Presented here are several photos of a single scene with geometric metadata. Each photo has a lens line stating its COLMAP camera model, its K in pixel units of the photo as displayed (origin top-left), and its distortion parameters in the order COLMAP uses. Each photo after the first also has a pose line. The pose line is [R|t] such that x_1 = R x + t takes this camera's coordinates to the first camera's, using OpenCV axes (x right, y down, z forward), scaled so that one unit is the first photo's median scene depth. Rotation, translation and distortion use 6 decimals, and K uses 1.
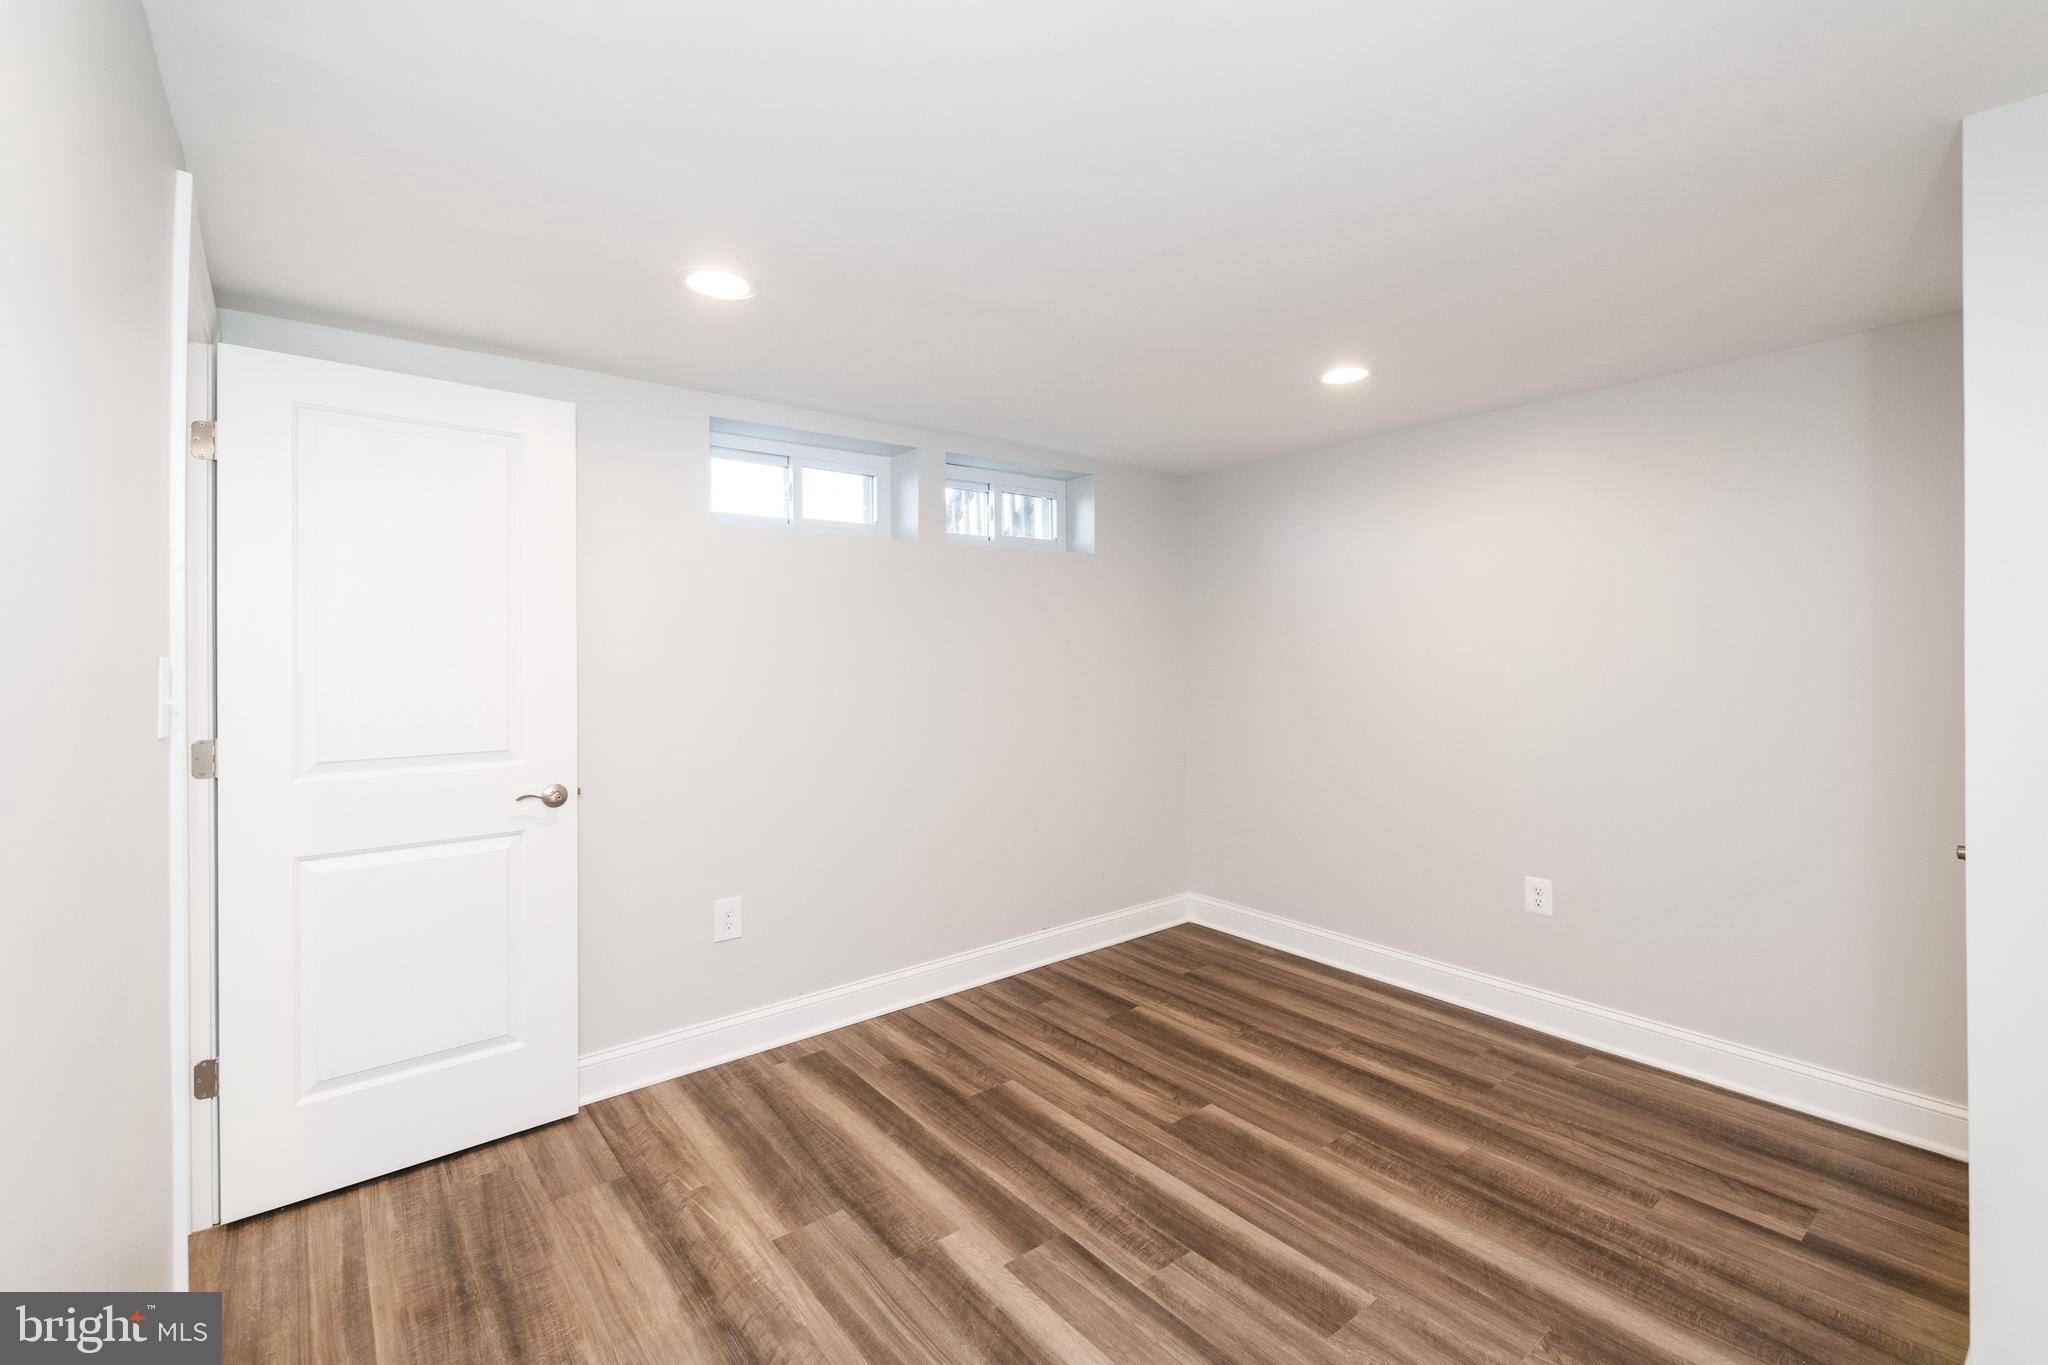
lens RADIAL K [[896.2, 0, 1021.1], [0, 896.2, 674.8], [0, 0, 1]] dist [-0.001206, -0.009583]
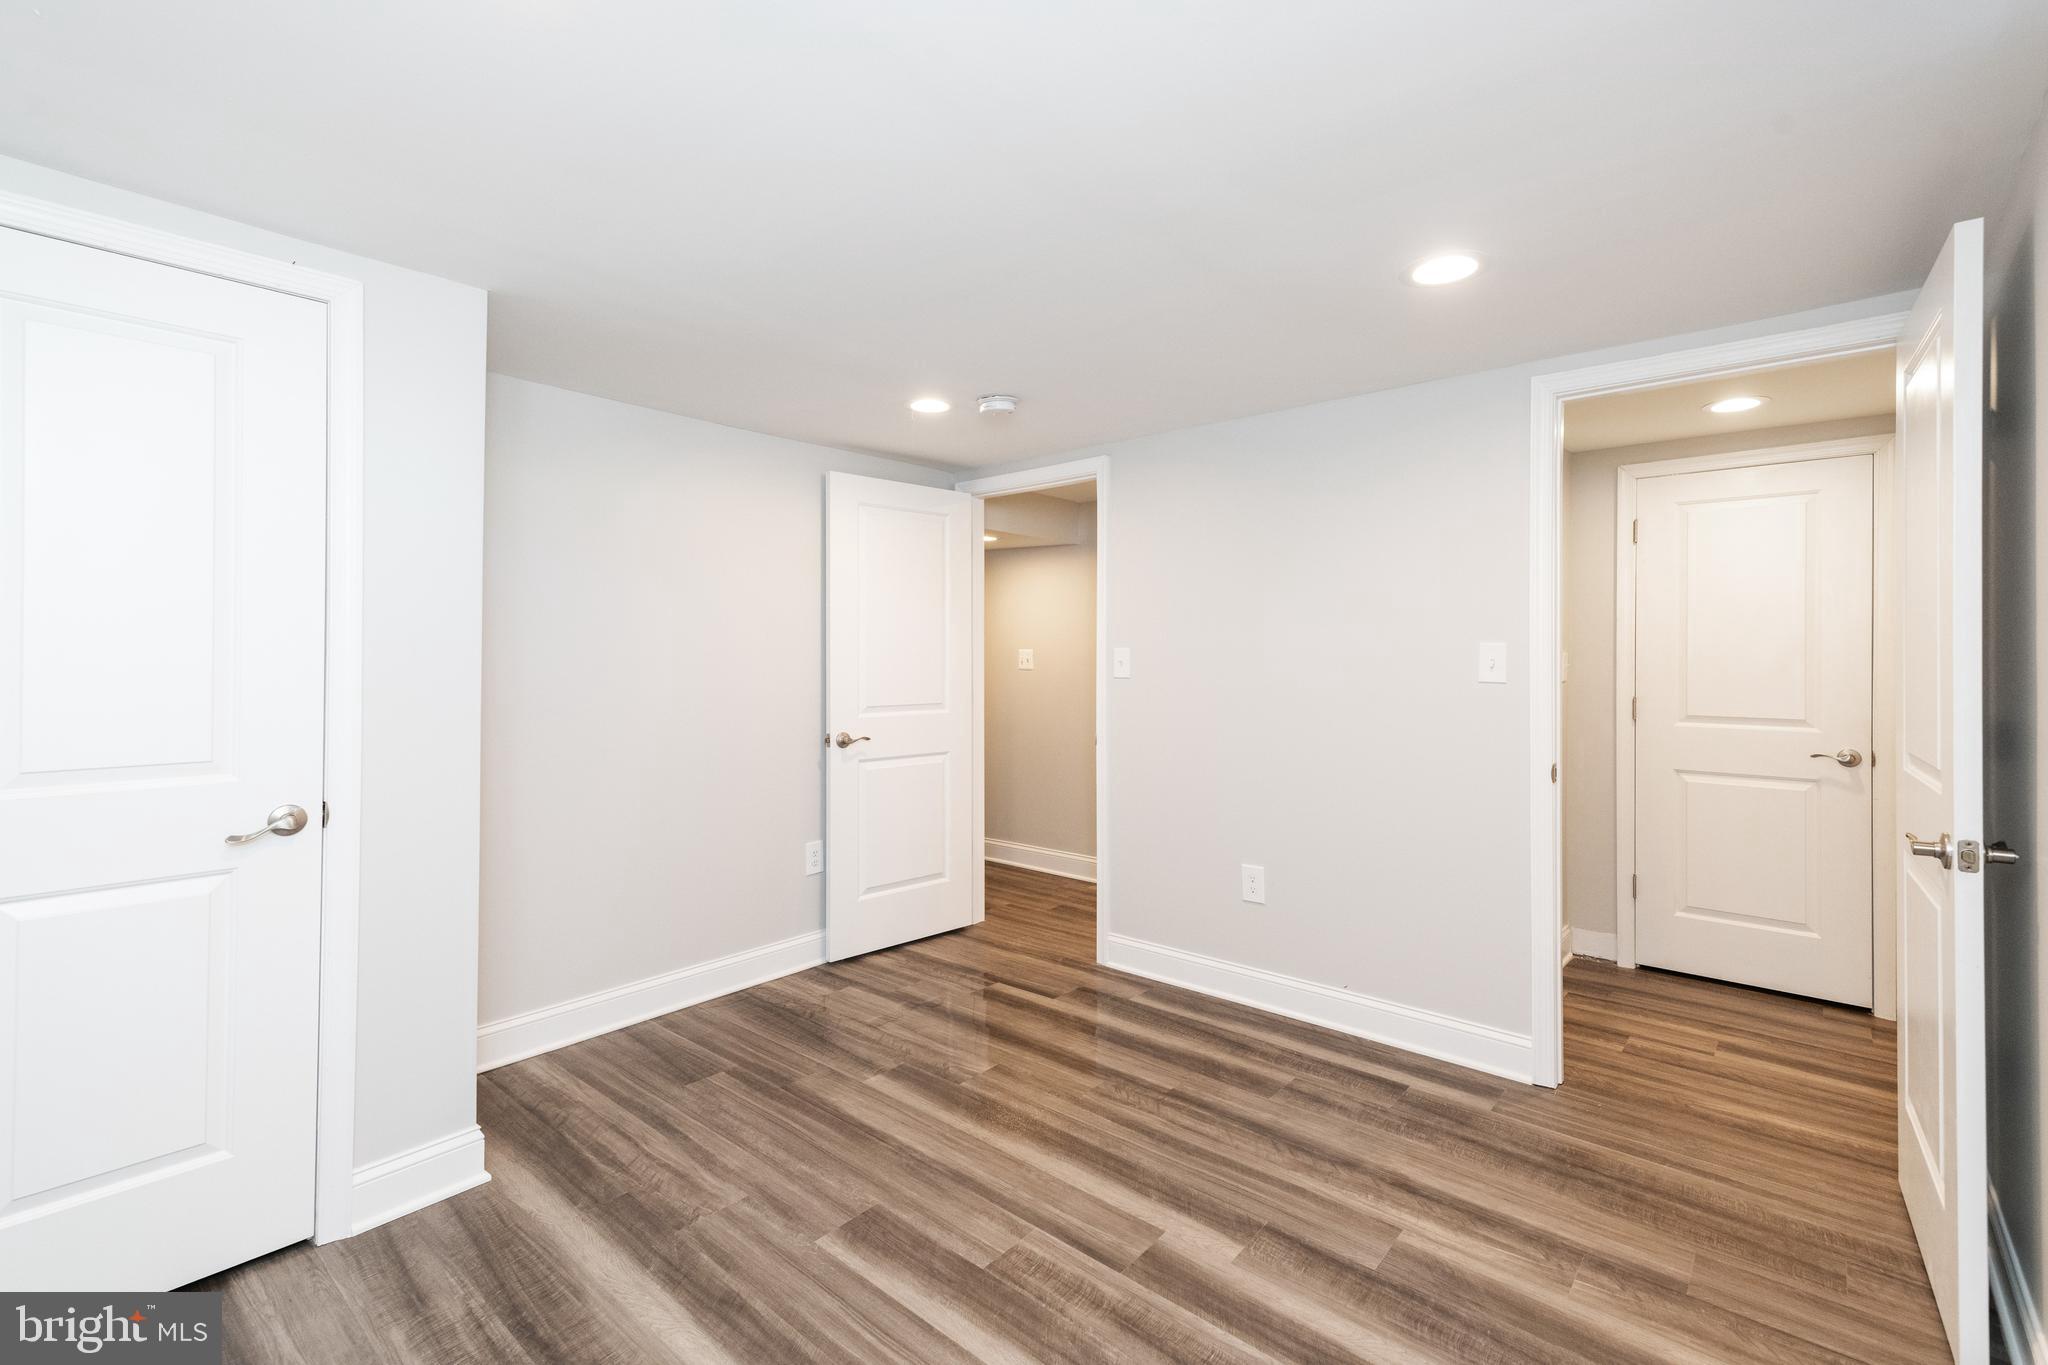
lens RADIAL K [[896.2, 0, 1021.1], [0, 896.2, 674.8], [0, 0, 1]] dist [-0.001206, -0.009583]
pose [[-0.982613, 0.009487, -0.185421, 0.327458], [0.002103, 0.999198, 0.039982, -0.021415], [0.185651, 0.038897, -0.981846, 1.950876]]
